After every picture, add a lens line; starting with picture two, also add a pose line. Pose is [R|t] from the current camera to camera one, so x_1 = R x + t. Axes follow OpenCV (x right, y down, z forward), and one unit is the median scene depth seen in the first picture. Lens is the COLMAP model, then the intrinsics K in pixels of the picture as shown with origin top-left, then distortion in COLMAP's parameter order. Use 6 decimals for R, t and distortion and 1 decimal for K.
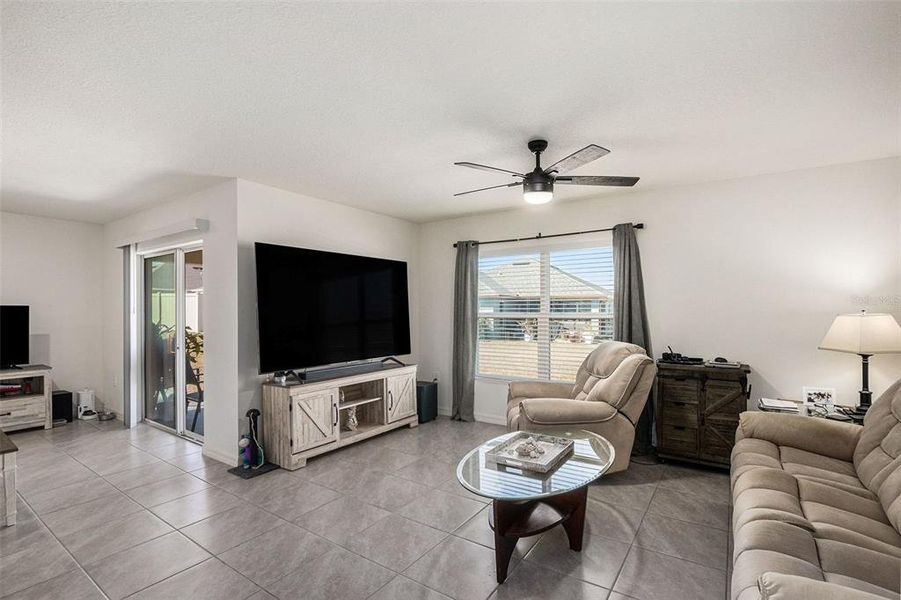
lens RADIAL K [[418.3, 0, 455.1], [0, 418.3, 306.7], [0, 0, 1]] dist [-0.032730, 0.002272]
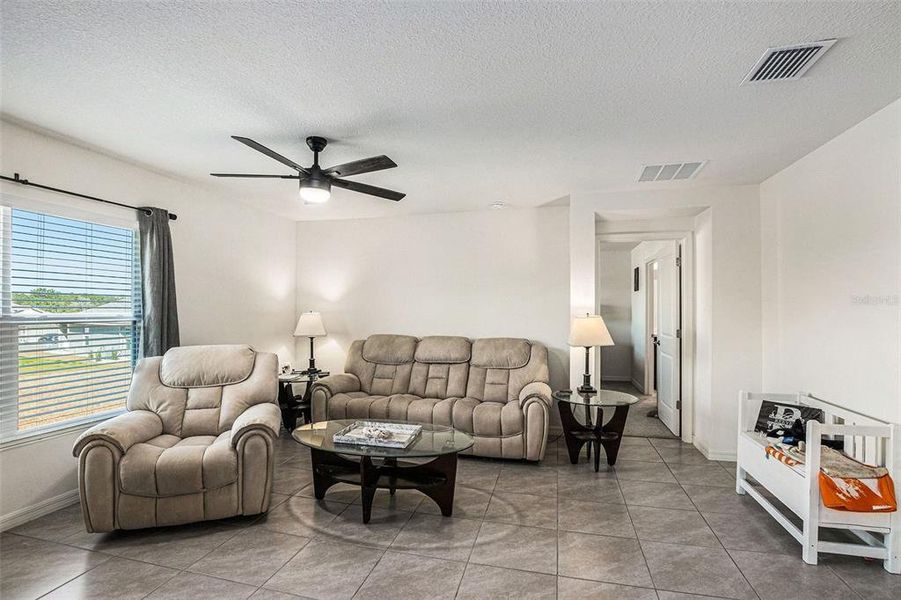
lens RADIAL K [[418.3, 0, 448.6], [0, 418.3, 303.0], [0, 0, 1]] dist [-0.032730, 0.002272]
pose [[-0.328607, 0.018279, 0.944290, -0.582412], [-0.007949, 0.999724, -0.022118, 0.006642], [-0.944433, -0.014774, -0.328371, 0.726620]]
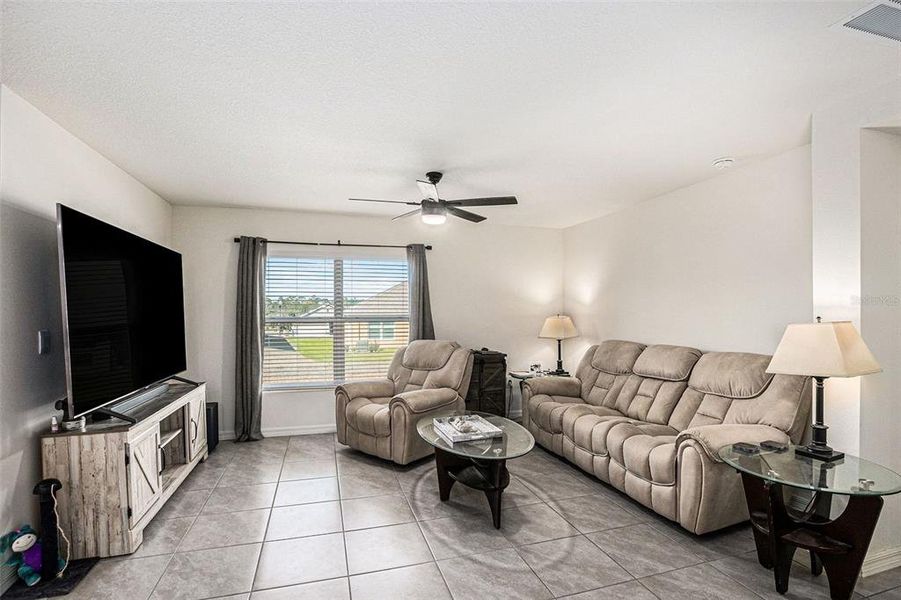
lens RADIAL K [[418.3, 0, 451.7], [0, 418.3, 308.5], [0, 0, 1]] dist [-0.032730, 0.002272]
pose [[0.631250, 0.010960, 0.775502, -0.491192], [-0.004333, 0.999934, -0.010605, 0.002505], [-0.775568, 0.003334, 0.631256, 0.150563]]
